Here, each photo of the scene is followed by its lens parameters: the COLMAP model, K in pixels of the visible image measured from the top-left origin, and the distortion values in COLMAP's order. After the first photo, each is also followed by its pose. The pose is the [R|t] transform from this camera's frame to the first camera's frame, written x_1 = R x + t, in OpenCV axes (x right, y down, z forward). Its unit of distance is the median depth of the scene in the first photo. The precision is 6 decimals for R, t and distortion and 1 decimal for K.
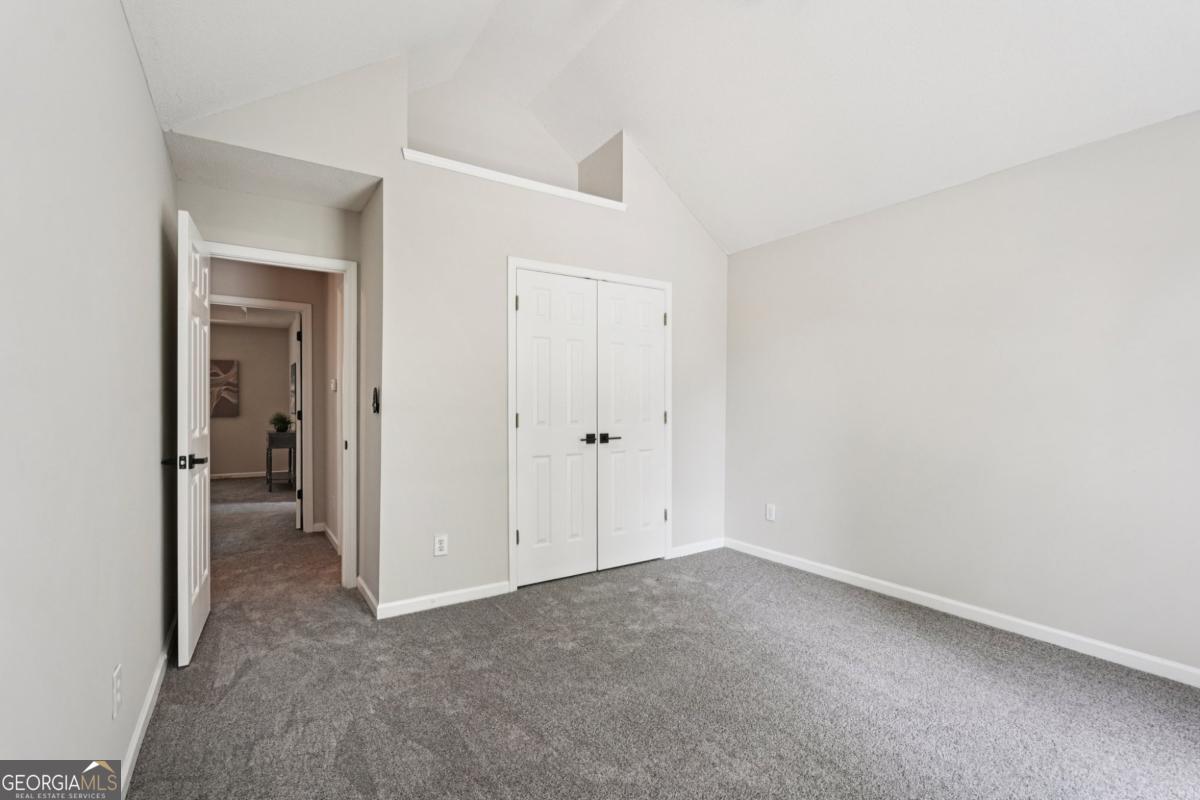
lens RADIAL K [[535.6, 0, 594.1], [0, 535.6, 406.6], [0, 0, 1]] dist [-0.012096, 0.008132]
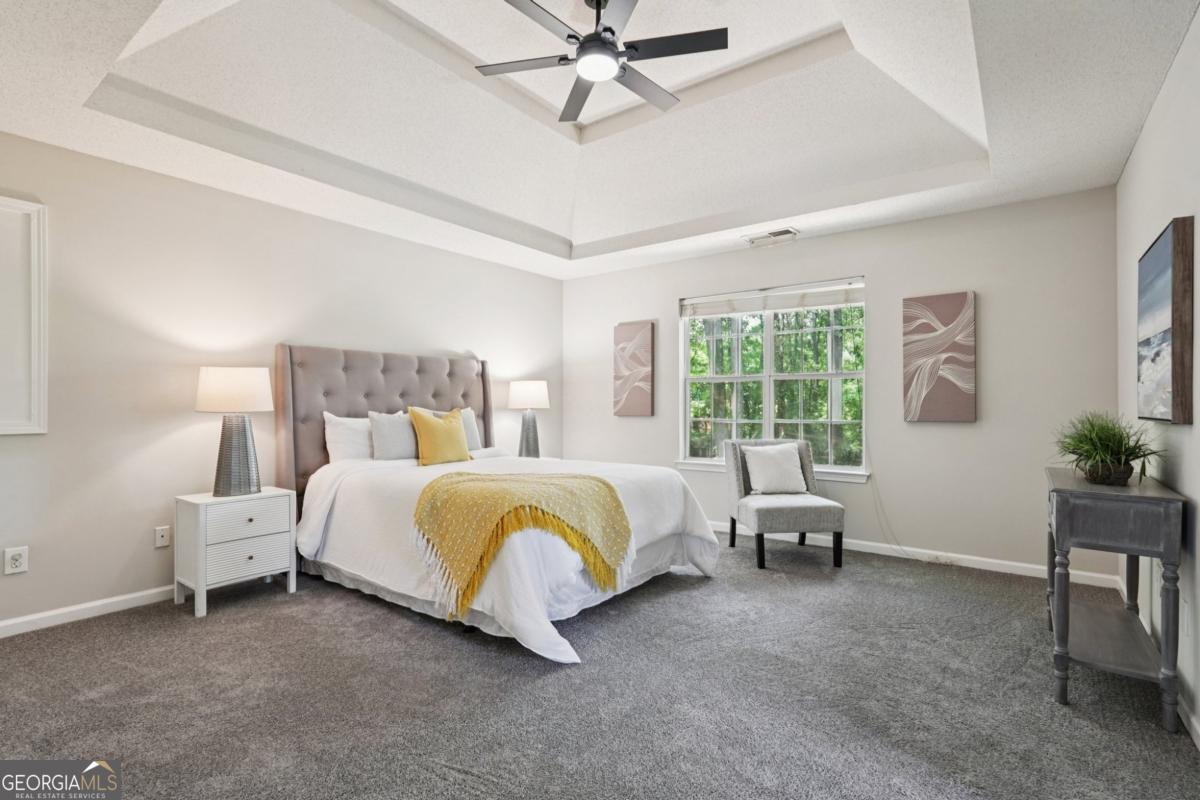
lens RADIAL K [[567.3, 0, 597.7], [0, 567.3, 403.9], [0, 0, 1]] dist [-0.009077, 0.004708]
pose [[0.338331, -0.001614, -0.941026, -0.350462], [-0.003406, 0.999990, -0.002940, 0.006020], [0.941021, 0.004200, 0.338322, 0.572520]]
